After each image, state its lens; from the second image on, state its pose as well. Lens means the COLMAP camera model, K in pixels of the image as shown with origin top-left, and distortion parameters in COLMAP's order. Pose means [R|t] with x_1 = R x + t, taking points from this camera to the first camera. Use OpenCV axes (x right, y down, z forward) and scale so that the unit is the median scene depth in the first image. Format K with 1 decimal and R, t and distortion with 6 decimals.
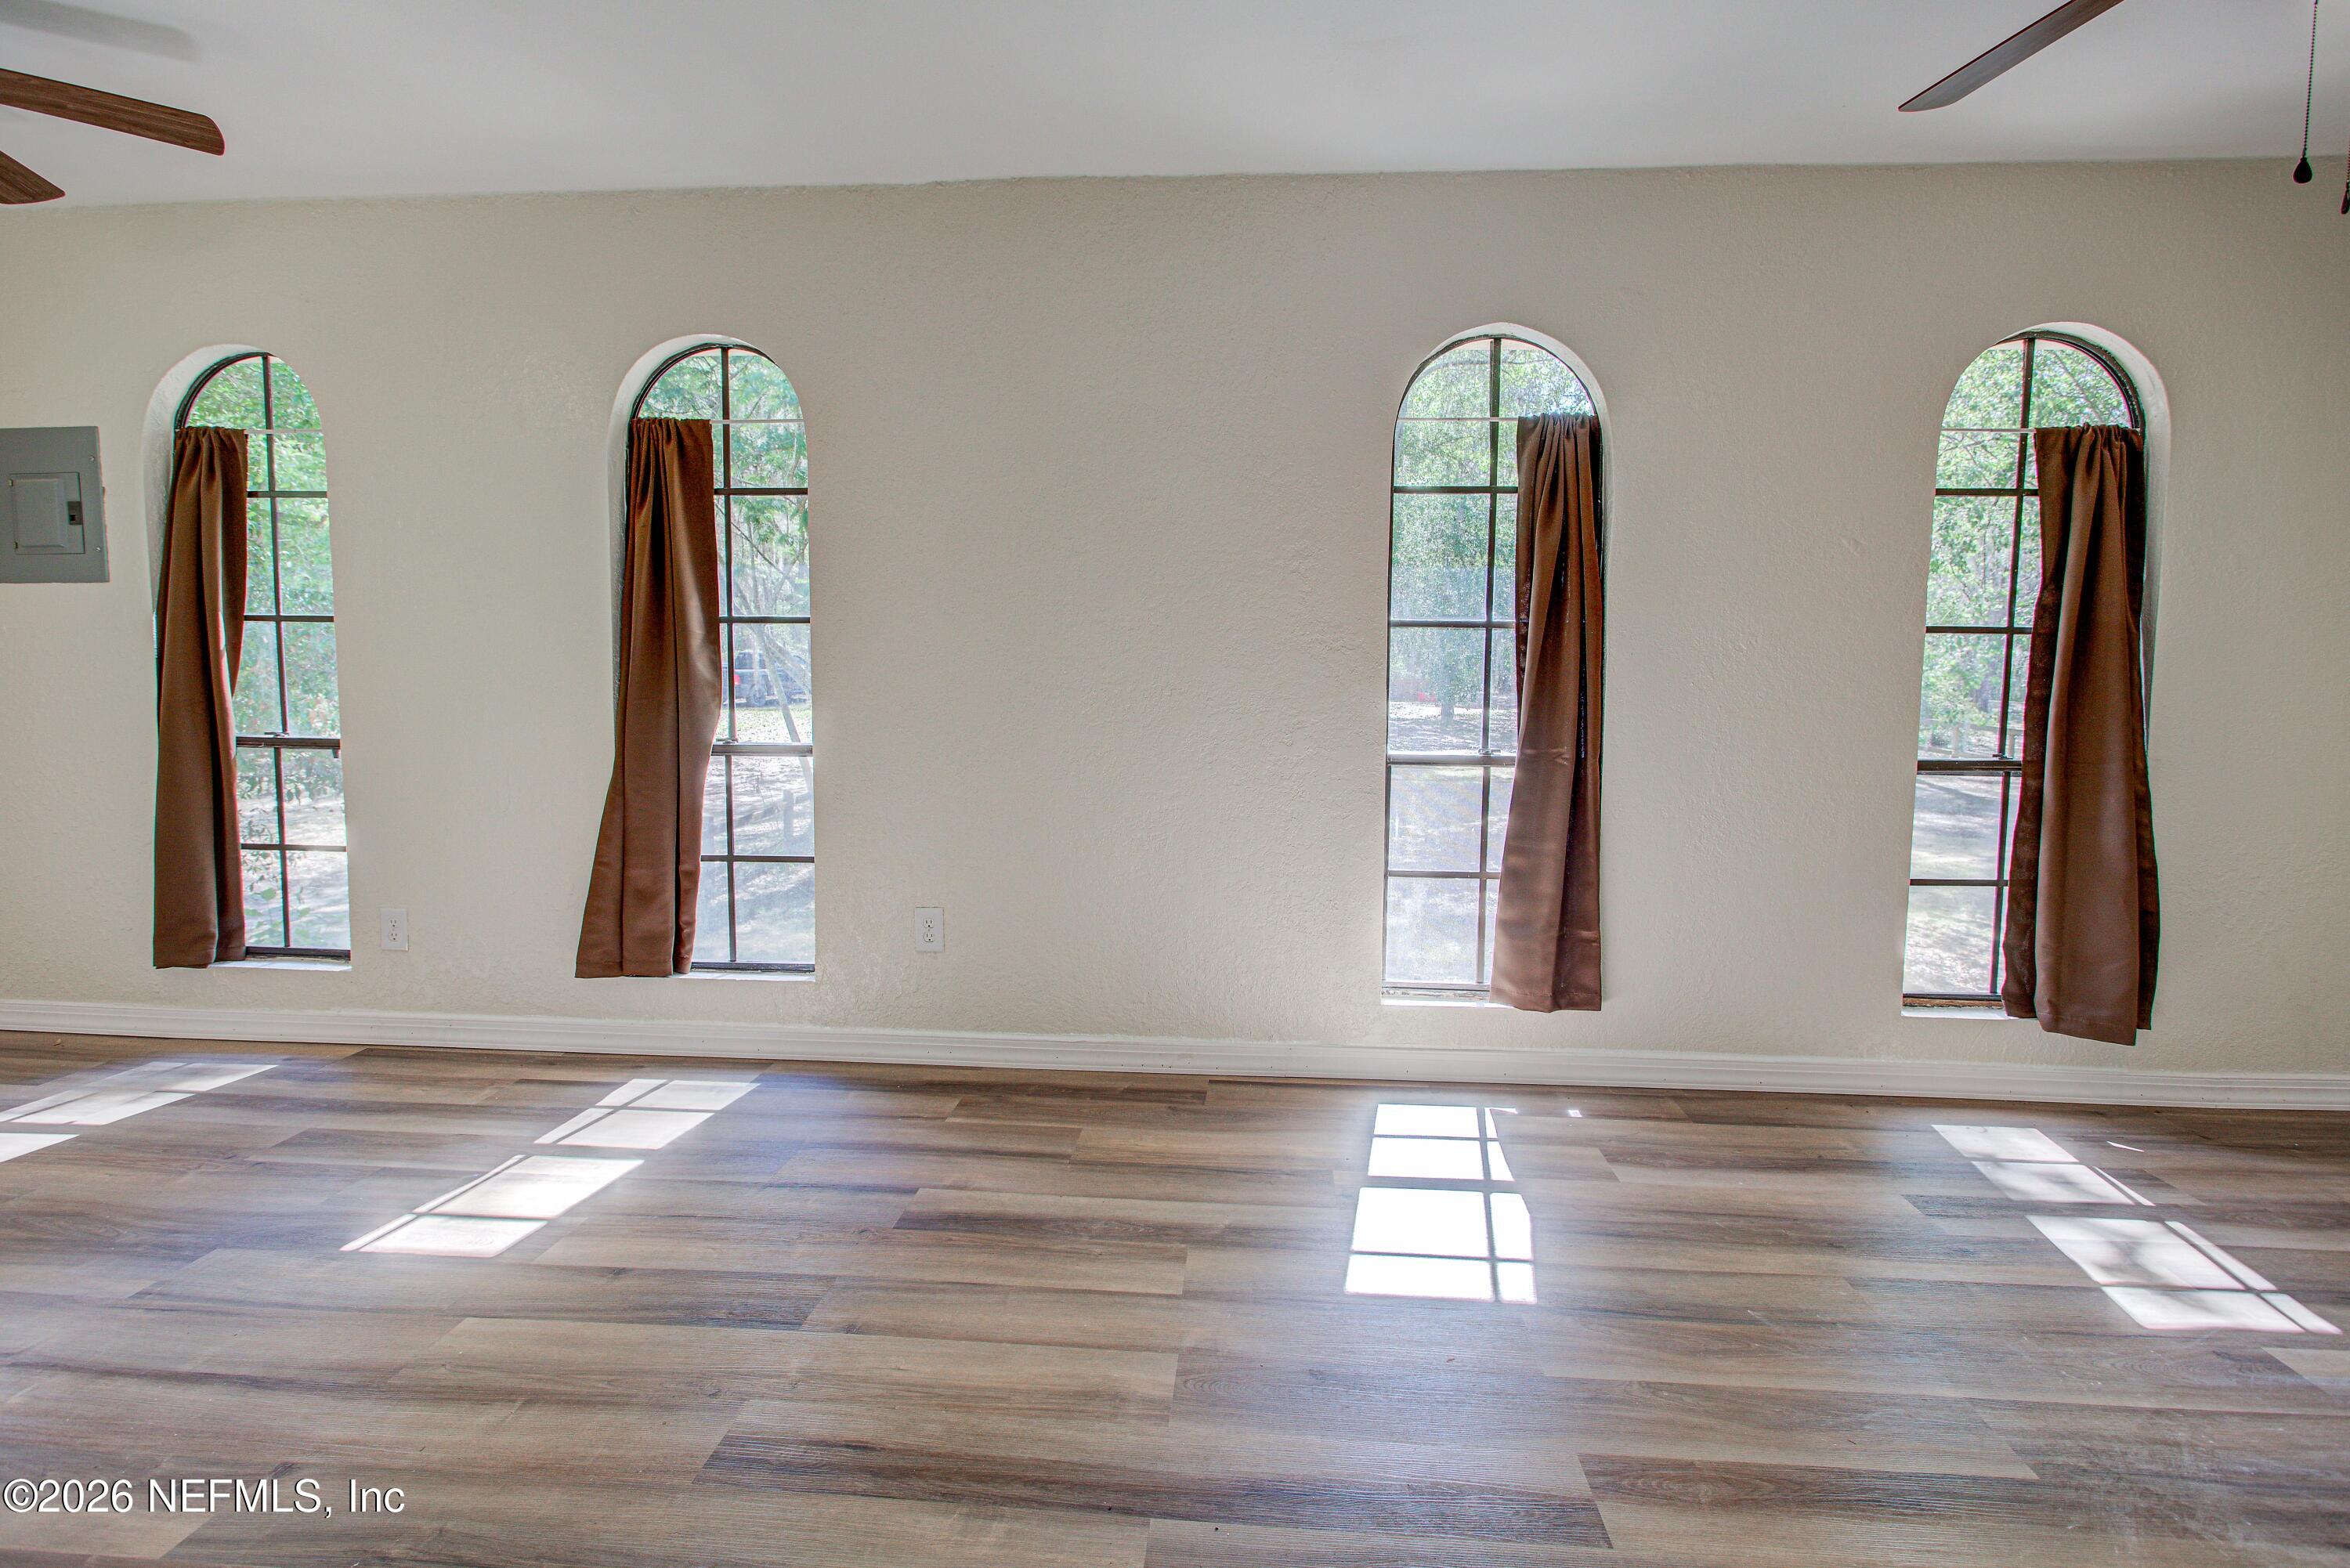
lens RADIAL K [[1204.3, 0, 1172.7], [0, 1204.3, 776.0], [0, 0, 1]] dist [-0.022185, 0.010126]
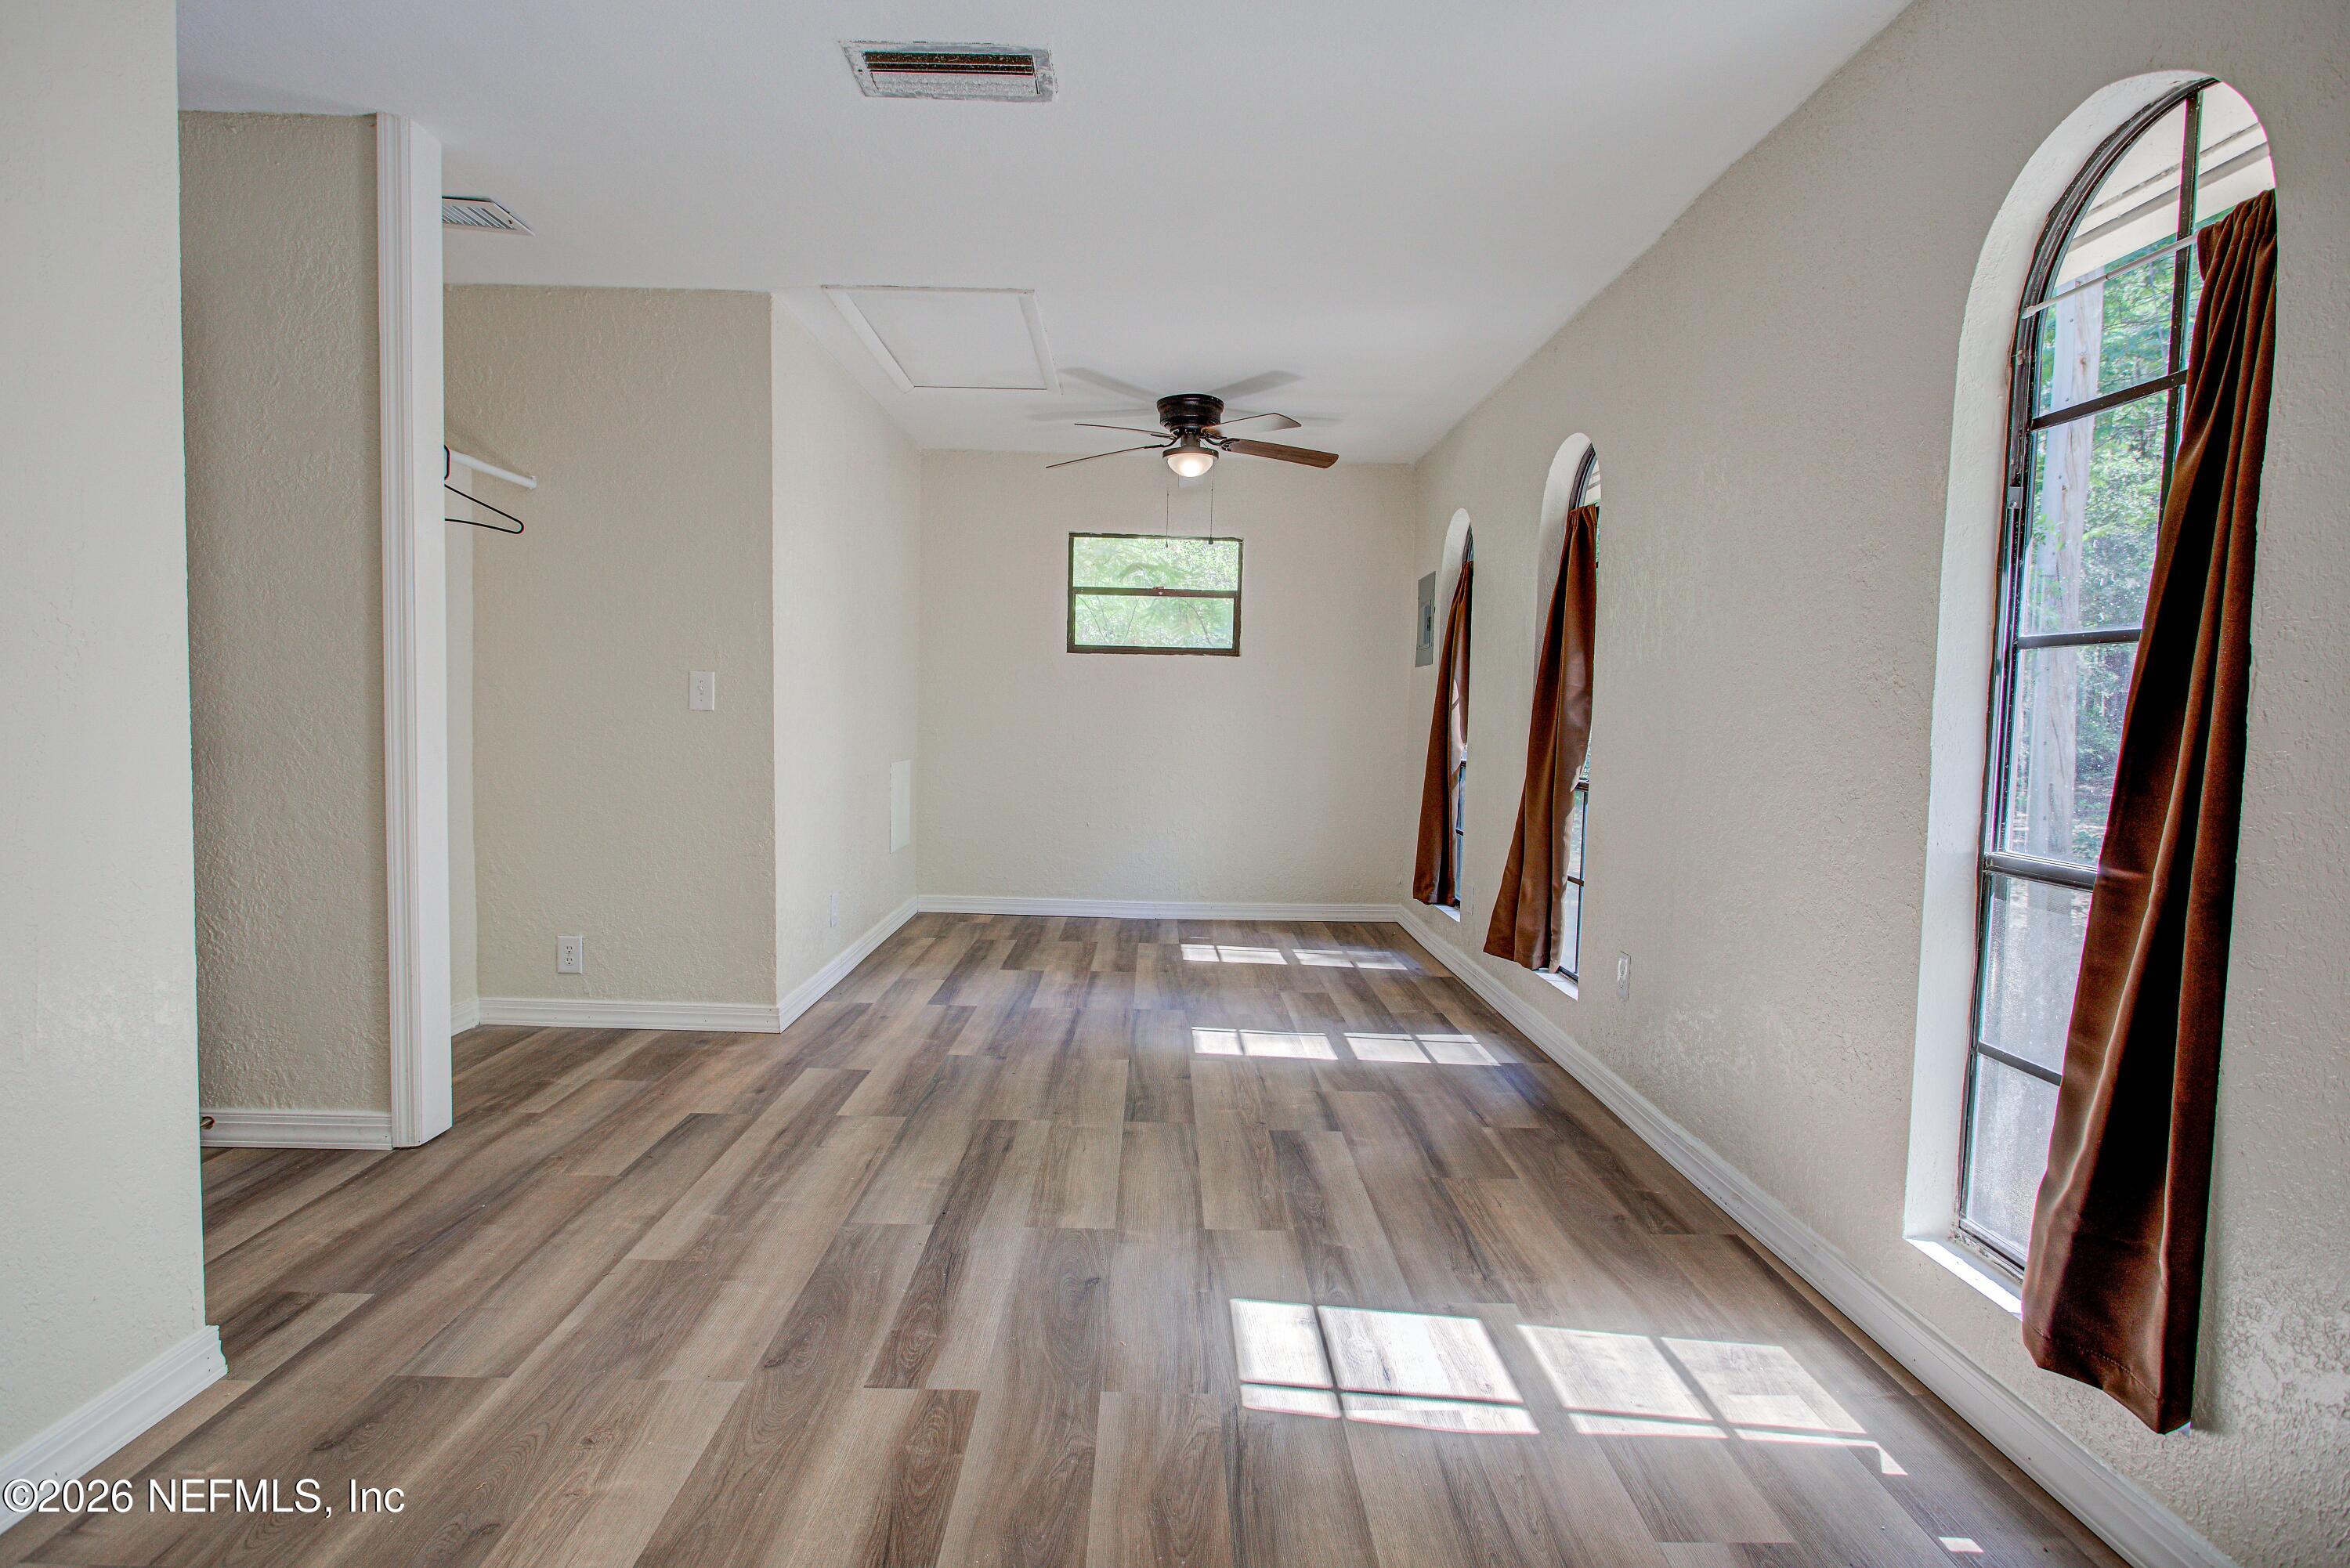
lens RADIAL K [[1174.8, 0, 1173.7], [0, 1174.8, 775.8], [0, 0, 1]] dist [-0.018555, 0.007699]
pose [[0.091961, 0.051884, -0.994410, 0.914161], [-0.108119, 0.993258, 0.041825, -0.047920], [0.989875, 0.103668, 0.096951, 0.650813]]
